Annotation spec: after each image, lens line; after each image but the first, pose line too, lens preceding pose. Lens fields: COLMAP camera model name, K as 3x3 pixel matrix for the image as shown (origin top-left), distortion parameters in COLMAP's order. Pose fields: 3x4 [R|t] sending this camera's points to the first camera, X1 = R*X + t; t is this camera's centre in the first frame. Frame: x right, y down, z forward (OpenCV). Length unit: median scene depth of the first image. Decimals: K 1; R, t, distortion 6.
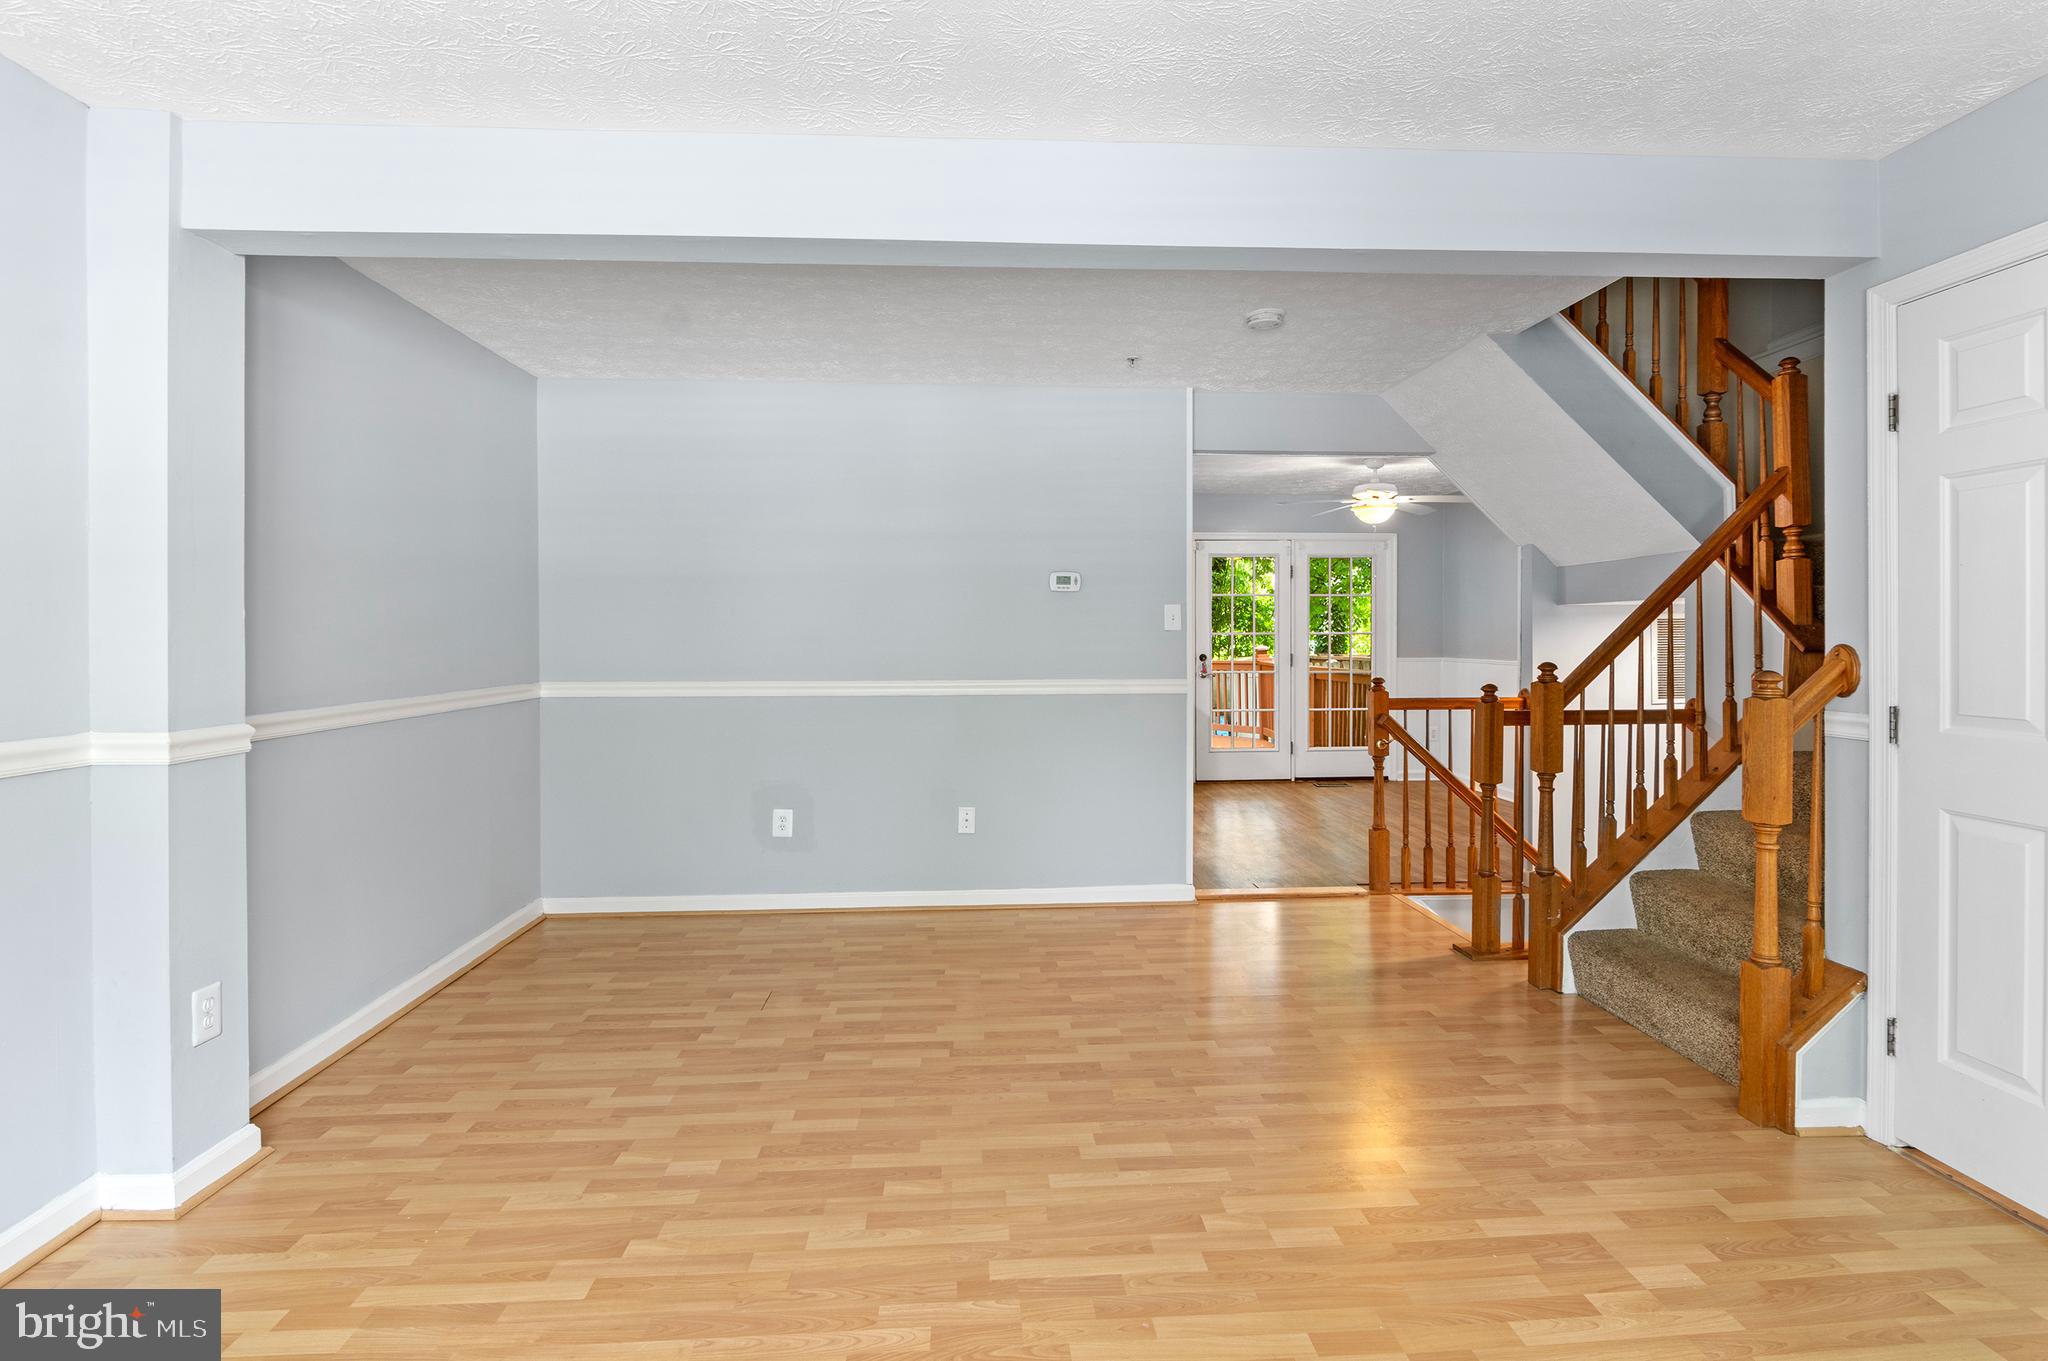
lens RADIAL K [[1027.5, 0, 1027.8], [0, 1027.5, 645.3], [0, 0, 1]] dist [-0.001181, -0.007884]
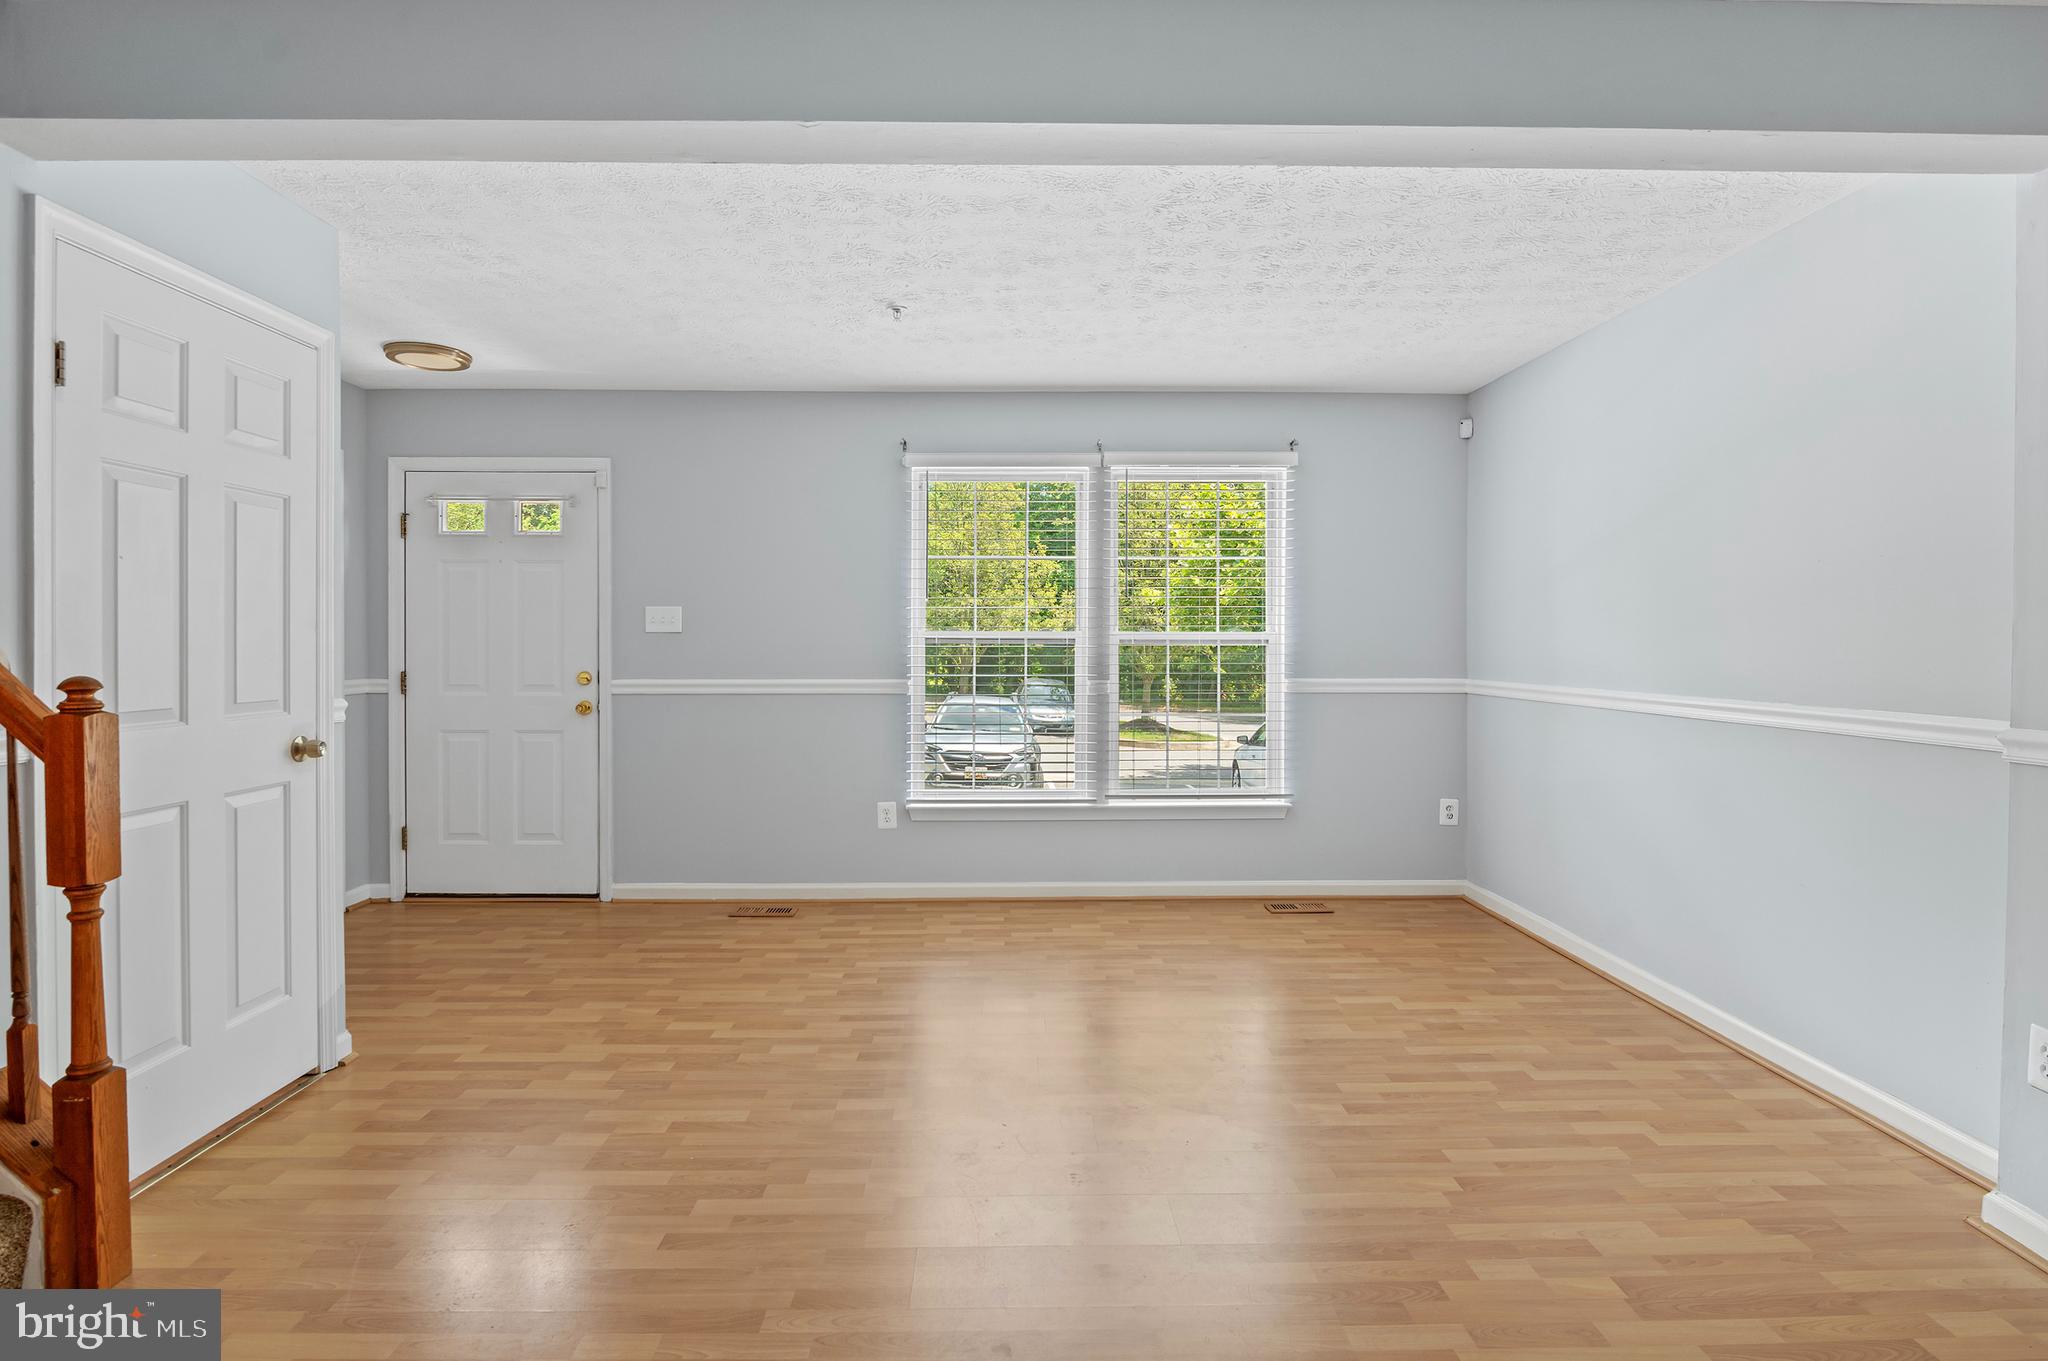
lens RADIAL K [[1027.5, 0, 1027.8], [0, 1027.5, 645.3], [0, 0, 1]] dist [-0.001181, -0.007884]
pose [[-0.998852, 0.004032, 0.047740, 0.010443], [0.004574, 0.999926, 0.011255, -0.001588], [-0.047692, 0.011460, -0.998796, 1.596696]]
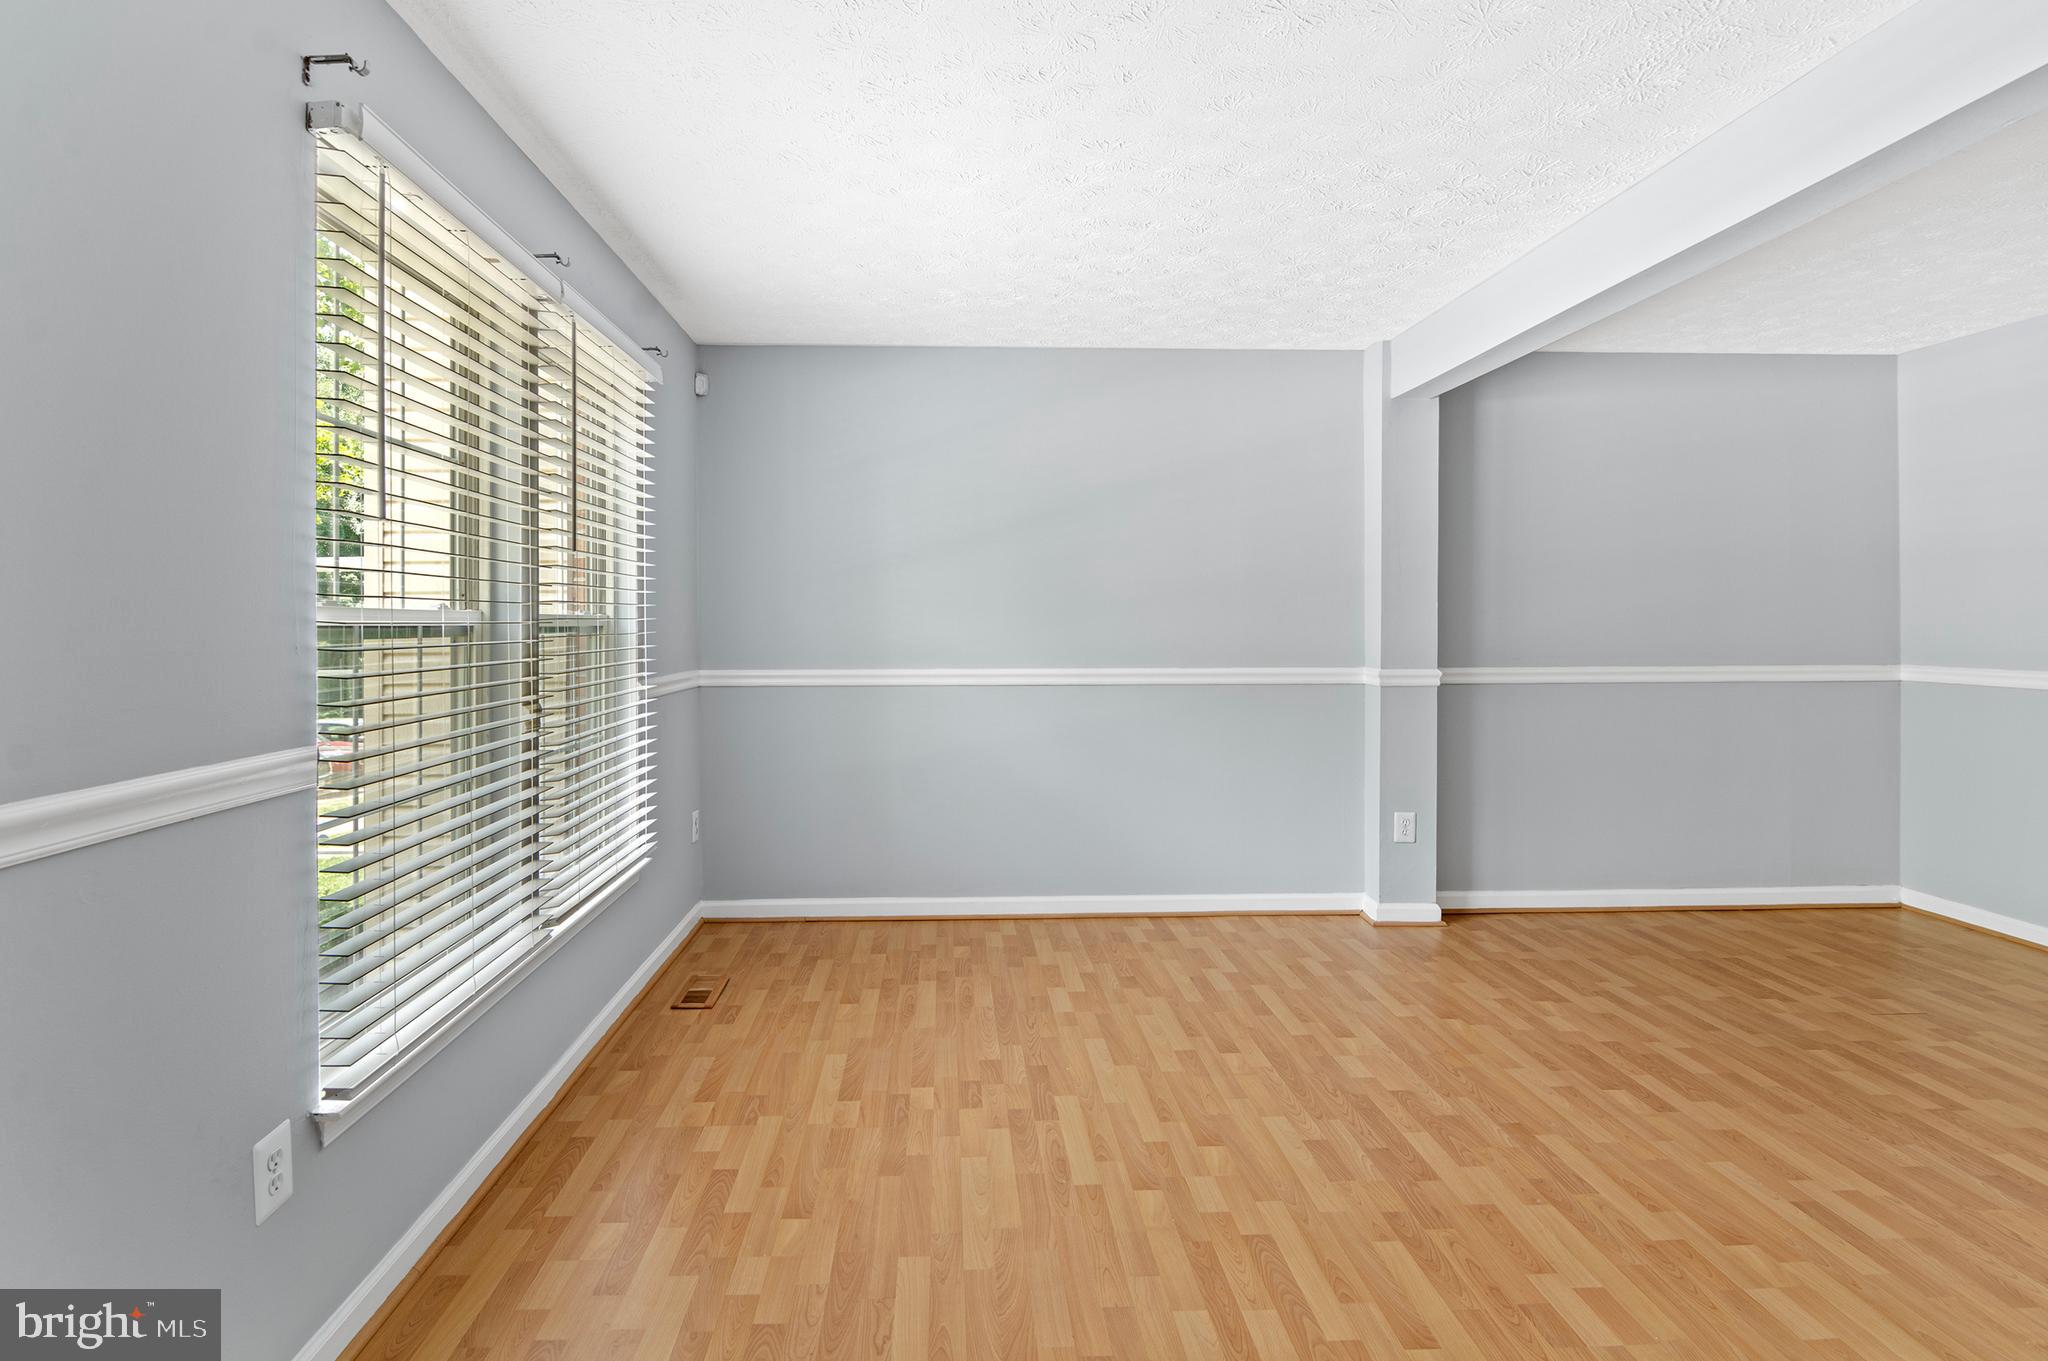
lens RADIAL K [[1041.1, 0, 978.2], [0, 1041.1, 620.3], [0, 0, 1]] dist [-0.000537, -0.006065]
pose [[-0.037855, 0.002504, -0.999280, 0.896485], [-0.008641, 0.999959, 0.002833, -0.003258], [0.999246, 0.008742, -0.037831, 0.264085]]
